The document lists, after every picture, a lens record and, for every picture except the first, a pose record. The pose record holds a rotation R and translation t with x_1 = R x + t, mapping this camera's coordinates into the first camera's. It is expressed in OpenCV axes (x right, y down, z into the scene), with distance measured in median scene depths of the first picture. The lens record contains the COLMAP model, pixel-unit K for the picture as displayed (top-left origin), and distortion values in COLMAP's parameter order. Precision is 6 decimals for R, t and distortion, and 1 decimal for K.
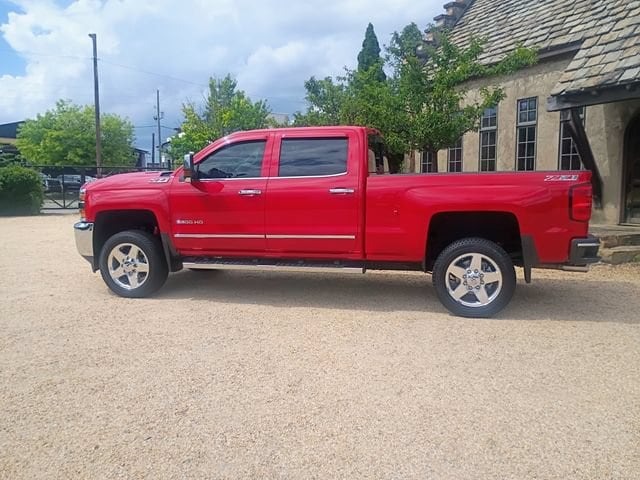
lens RADIAL K [[553.1, 0, 328.0], [0, 553.1, 240.2], [0, 0, 1]] dist [0.063339, -0.097679]
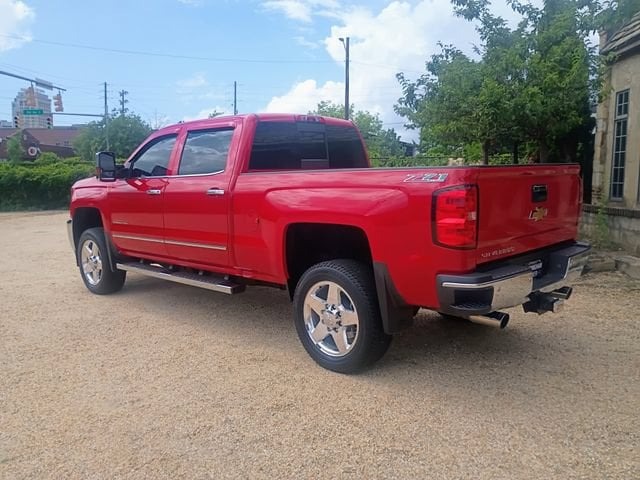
lens RADIAL K [[553.1, 0, 328.0], [0, 553.1, 240.2], [0, 0, 1]] dist [0.063339, -0.097679]
pose [[0.876655, 0.053770, -0.478106, 0.511613], [-0.047646, 0.998553, 0.024940, -0.040775], [0.478755, 0.000916, 0.877948, 0.313985]]
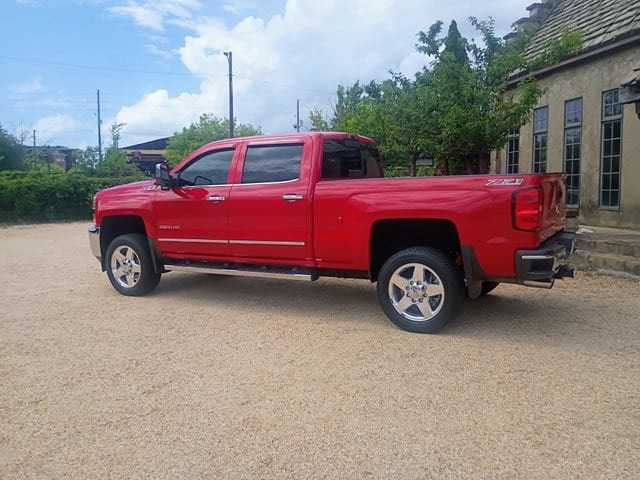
lens RADIAL K [[554.0, 0, 320.0], [0, 554.0, 240.0], [0, 0, 1]] dist [0.043862, -0.064920]
pose [[0.963102, 0.015491, -0.268690, 0.304899], [-0.017317, 0.999840, -0.004426, -0.007555], [0.268579, 0.008916, 0.963217, 0.048586]]
